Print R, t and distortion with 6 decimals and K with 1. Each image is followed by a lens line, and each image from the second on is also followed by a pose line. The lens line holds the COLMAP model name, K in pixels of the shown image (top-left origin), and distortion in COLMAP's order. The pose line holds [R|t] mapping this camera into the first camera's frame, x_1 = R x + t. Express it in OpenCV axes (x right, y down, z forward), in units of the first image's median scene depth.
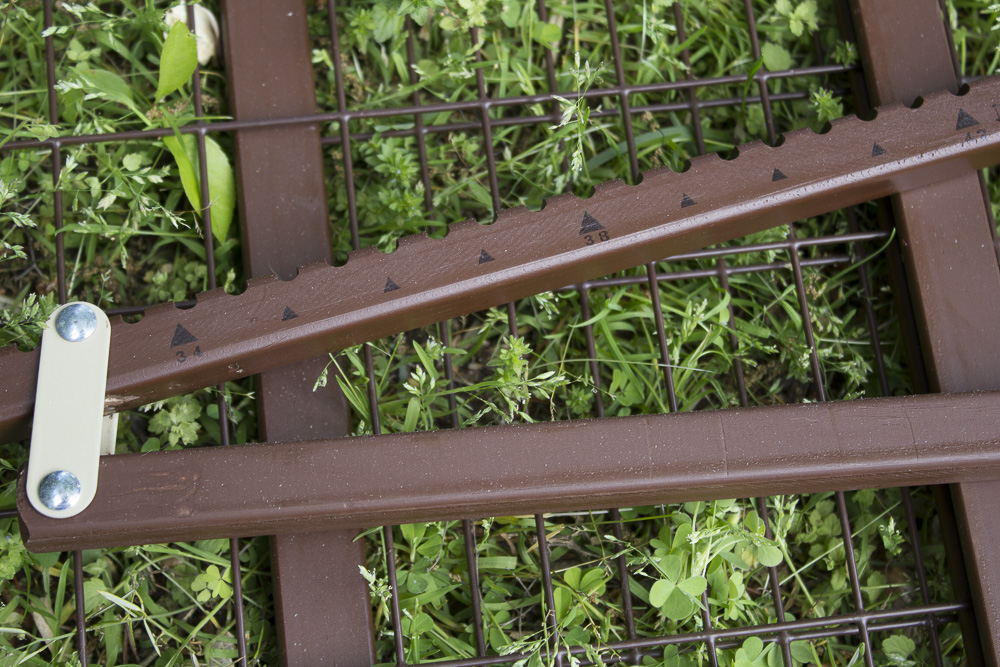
lens RADIAL K [[1986.2, 0, 501.0], [0, 1986.2, 362.1], [0, 0, 1]] dist [0.048154, 0.084811]
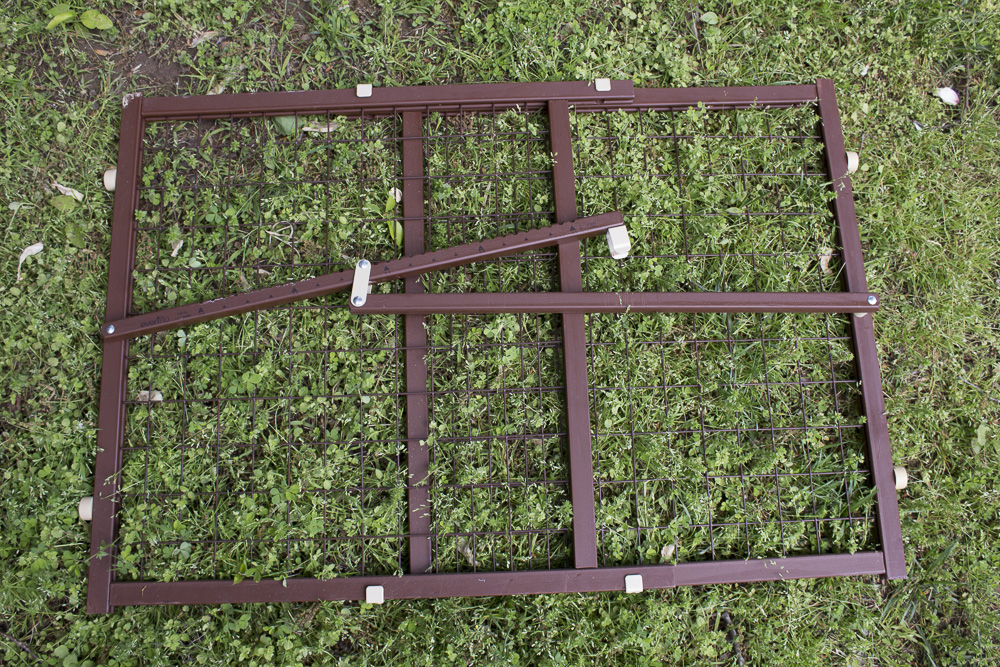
lens RADIAL K [[968.6, 0, 500.0], [0, 968.6, 333.5], [0, 0, 1]] dist [-0.003916, -0.000092]
pose [[0.994644, 0.065561, -0.079912, 0.253985], [-0.061156, 0.996535, 0.056381, -0.005409], [0.083332, -0.051192, 0.995206, -1.057231]]
